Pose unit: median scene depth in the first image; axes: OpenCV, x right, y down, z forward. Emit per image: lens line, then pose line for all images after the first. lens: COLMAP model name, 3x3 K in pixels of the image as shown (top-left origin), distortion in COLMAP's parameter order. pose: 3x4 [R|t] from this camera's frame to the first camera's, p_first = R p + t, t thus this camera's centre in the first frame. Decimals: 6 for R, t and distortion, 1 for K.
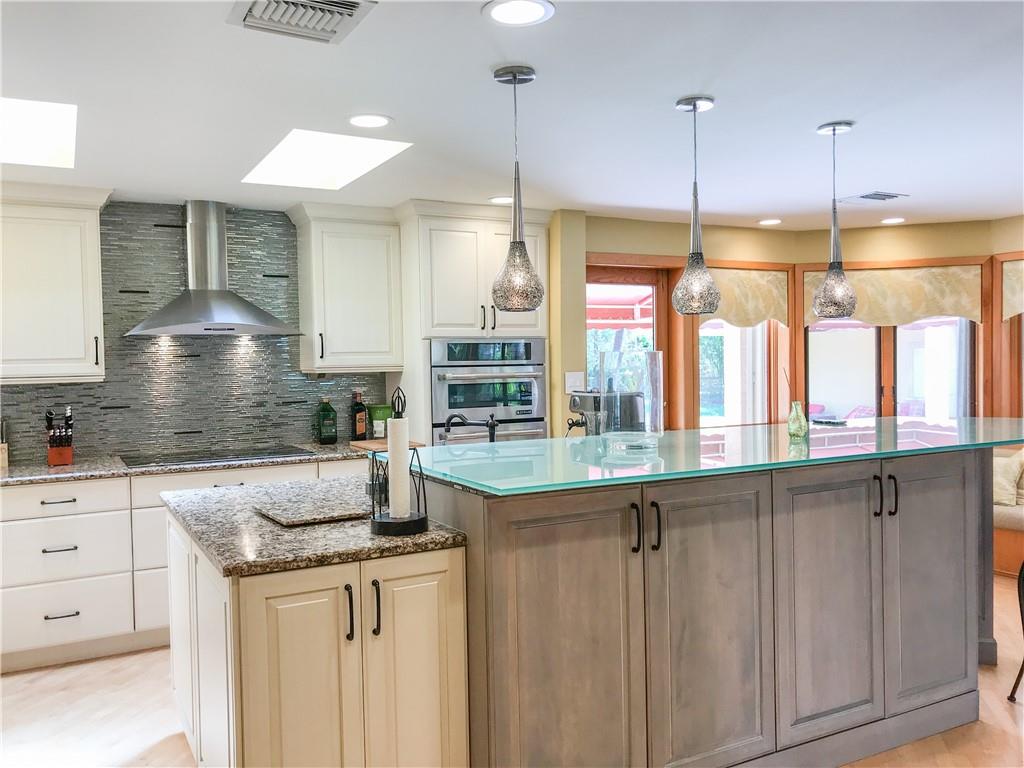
lens RADIAL K [[833.4, 0, 512.0], [0, 833.4, 384.0], [0, 0, 1]] dist [0.031628, -0.046503]
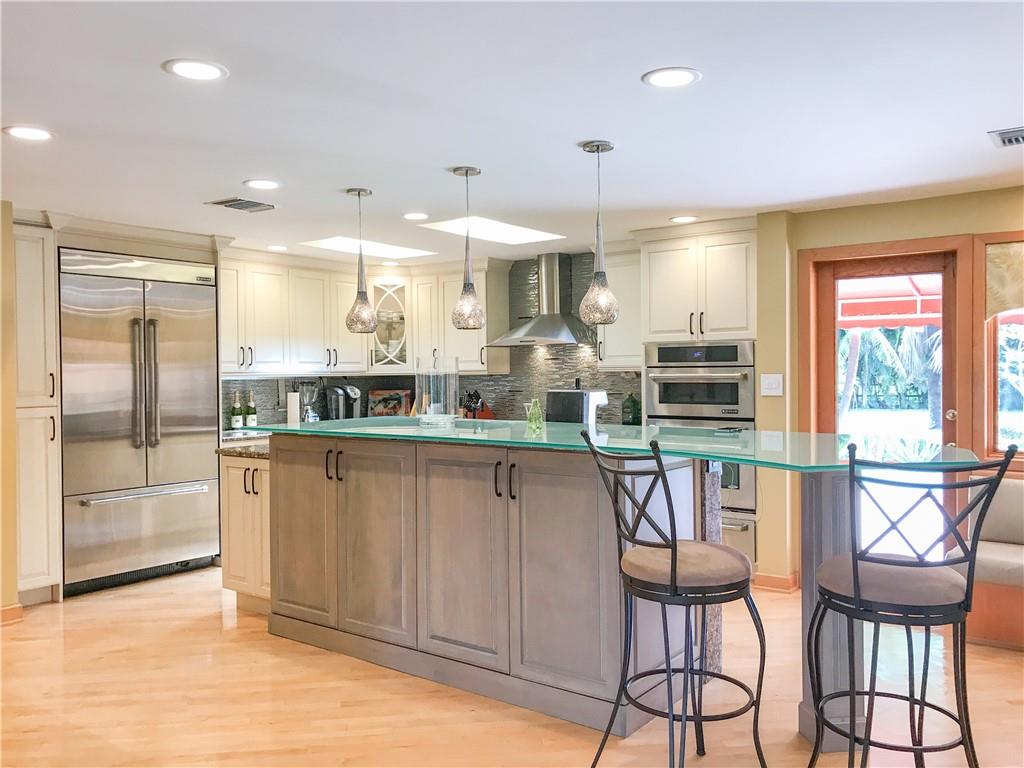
lens RADIAL K [[833.4, 0, 512.0], [0, 833.4, 384.0], [0, 0, 1]] dist [0.031628, -0.046503]
pose [[0.430429, 0.025861, -0.902254, 0.913914], [-0.026231, 0.999526, 0.016135, -0.011235], [0.902243, 0.016722, 0.430903, 0.313233]]
